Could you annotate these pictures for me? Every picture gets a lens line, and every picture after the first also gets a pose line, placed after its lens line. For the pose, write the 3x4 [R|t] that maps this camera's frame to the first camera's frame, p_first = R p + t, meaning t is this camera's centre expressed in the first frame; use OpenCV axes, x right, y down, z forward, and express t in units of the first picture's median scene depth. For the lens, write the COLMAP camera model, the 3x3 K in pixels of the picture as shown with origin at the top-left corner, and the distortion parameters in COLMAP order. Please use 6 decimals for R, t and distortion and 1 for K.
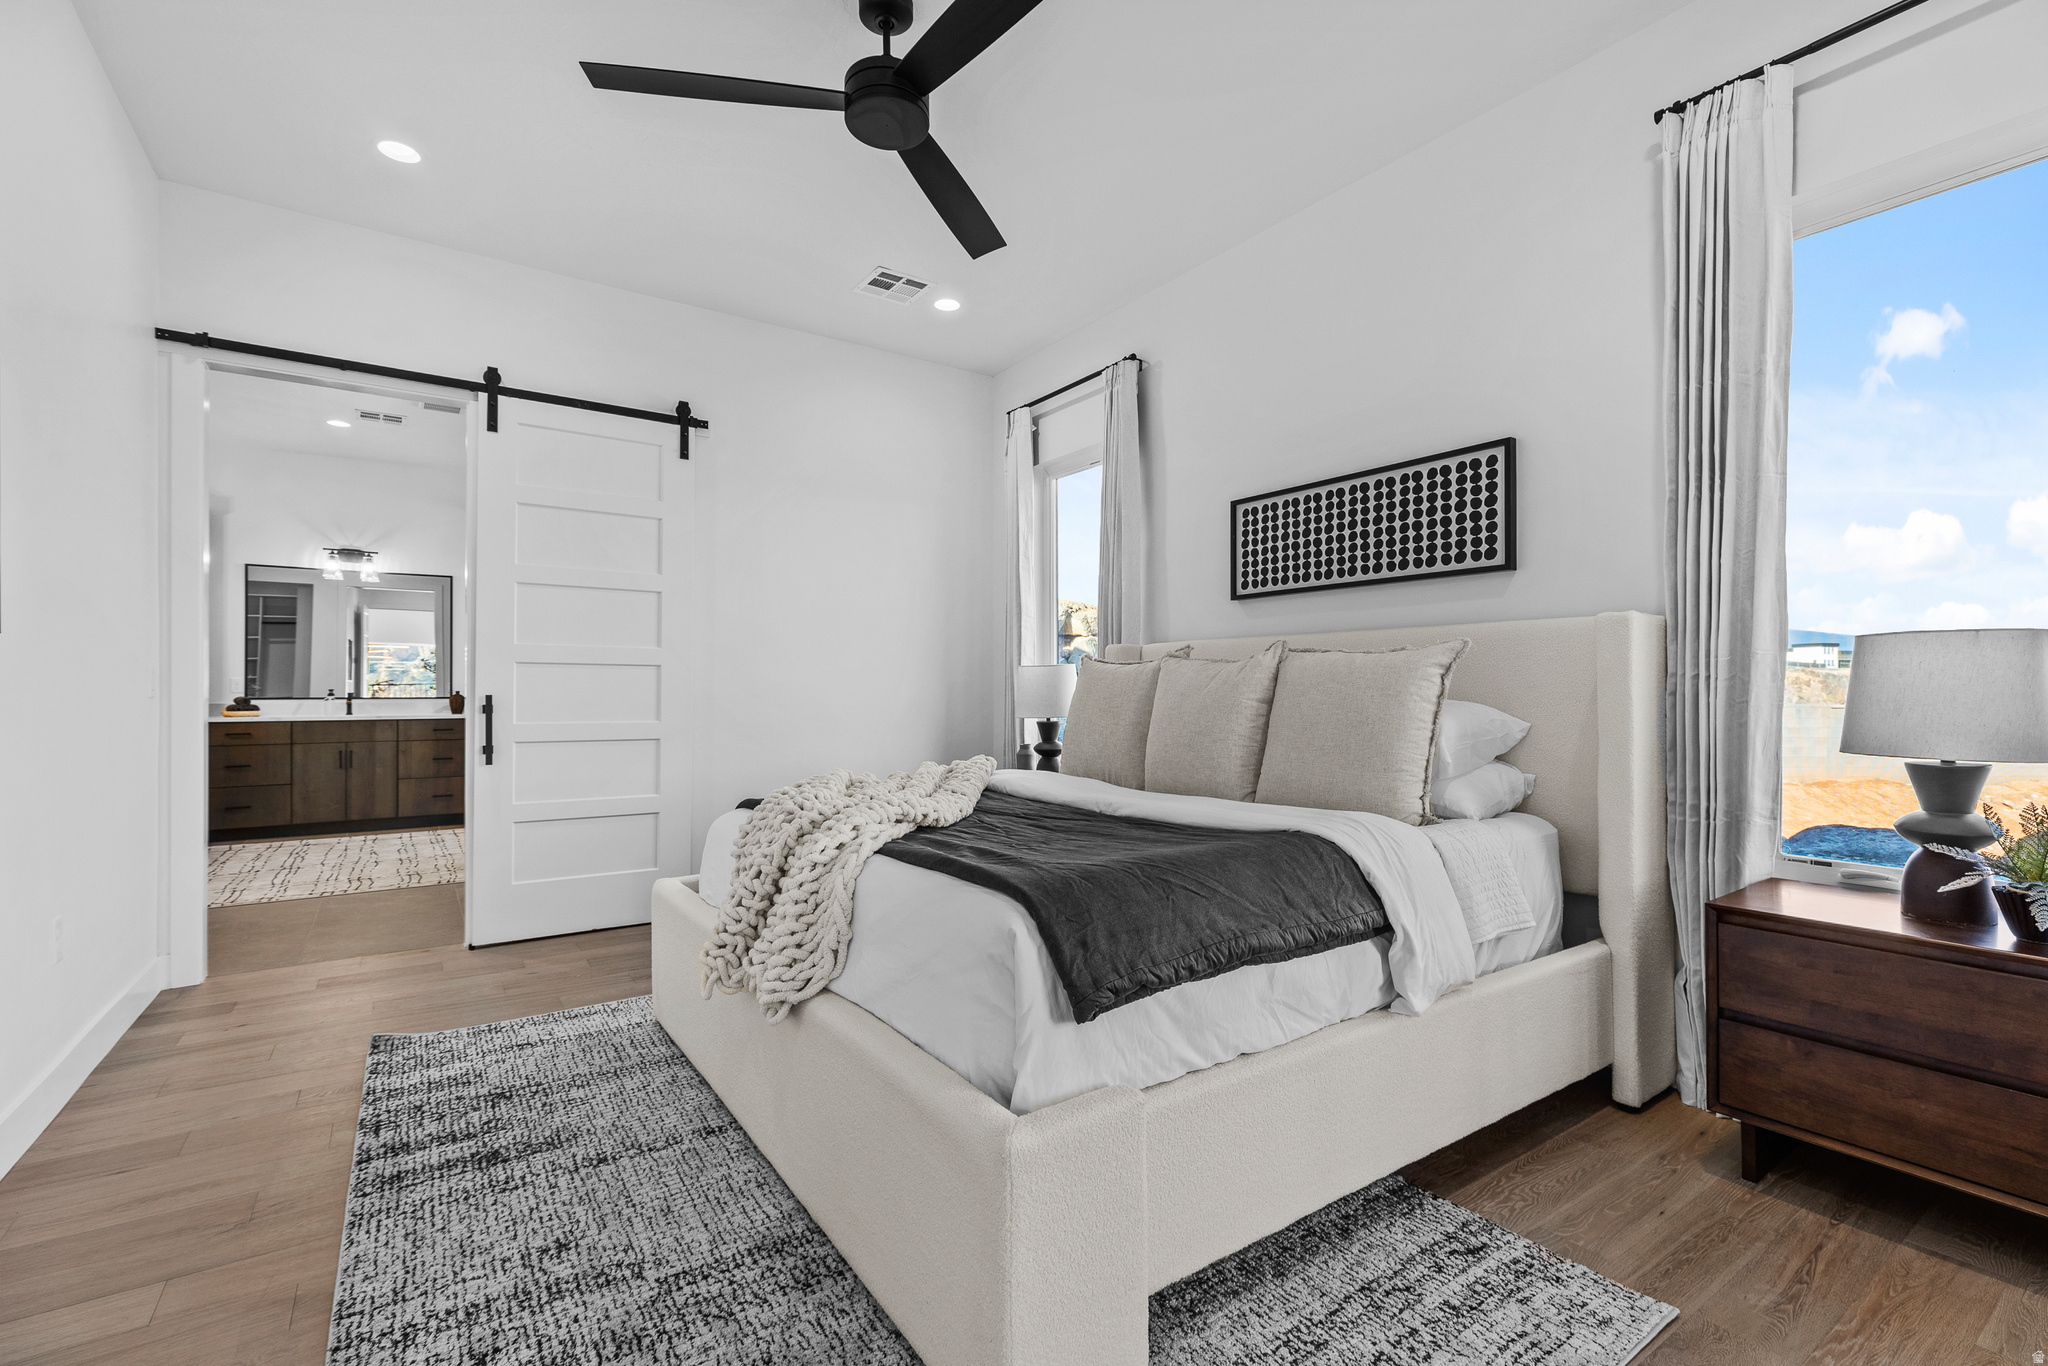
lens RADIAL K [[894.2, 0, 1022.9], [0, 894.2, 689.6], [0, 0, 1]] dist [0.010634, -0.000330]
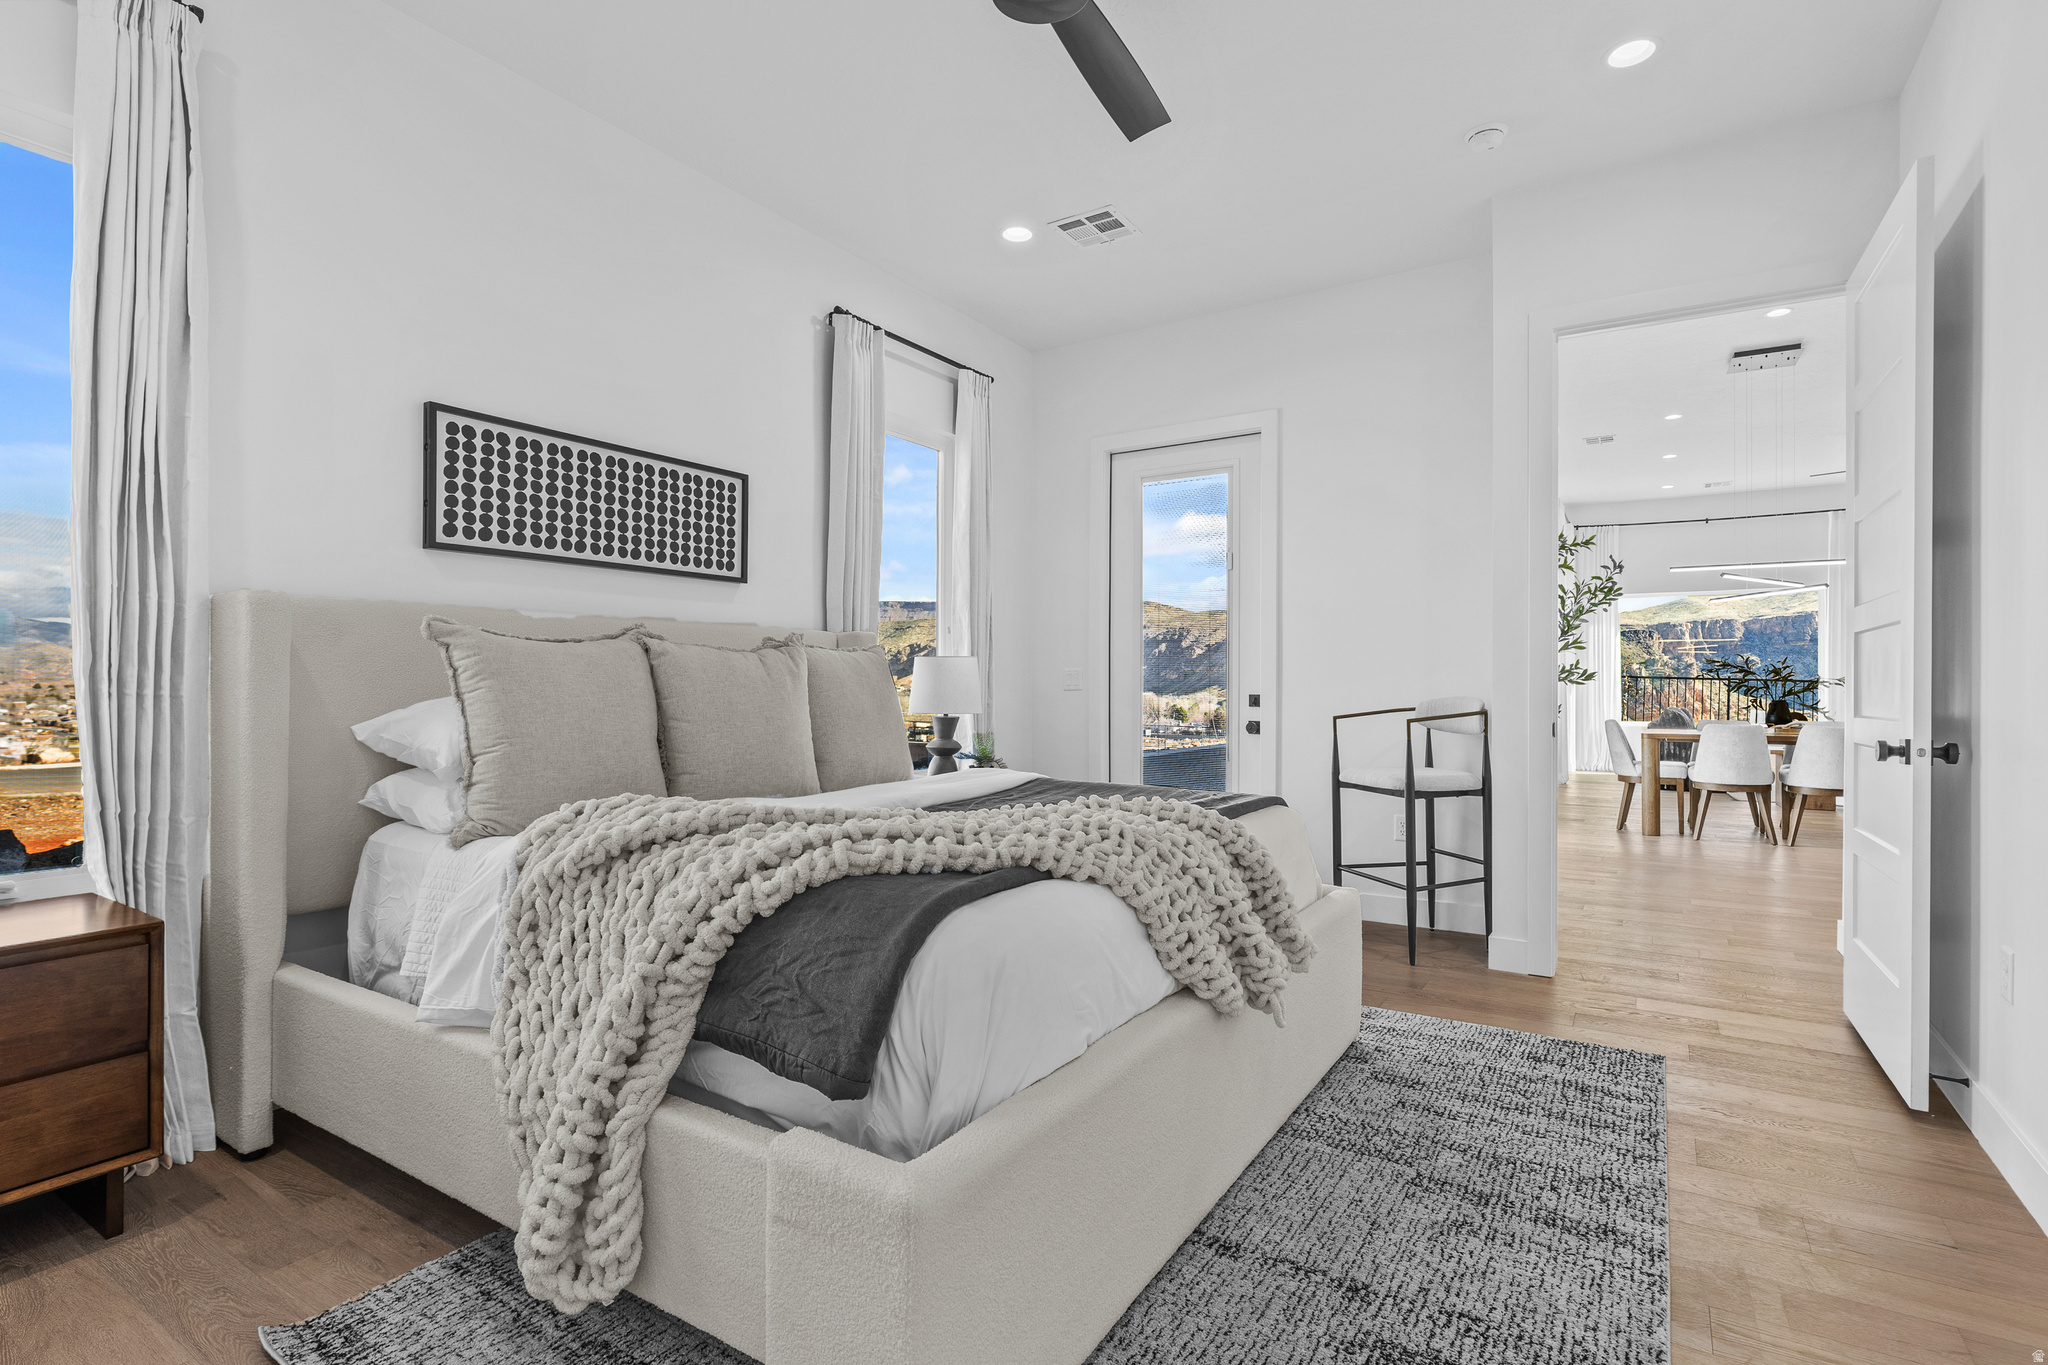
lens RADIAL K [[996.8, 0, 1021.5], [0, 996.8, 682.7], [0, 0, 1]] dist [-0.003889, 0.002595]
pose [[-0.391085, 0.001600, 0.920353, -0.824780], [-0.001157, 0.999997, -0.002230, 0.003713], [-0.920354, -0.001937, -0.391082, 1.152213]]
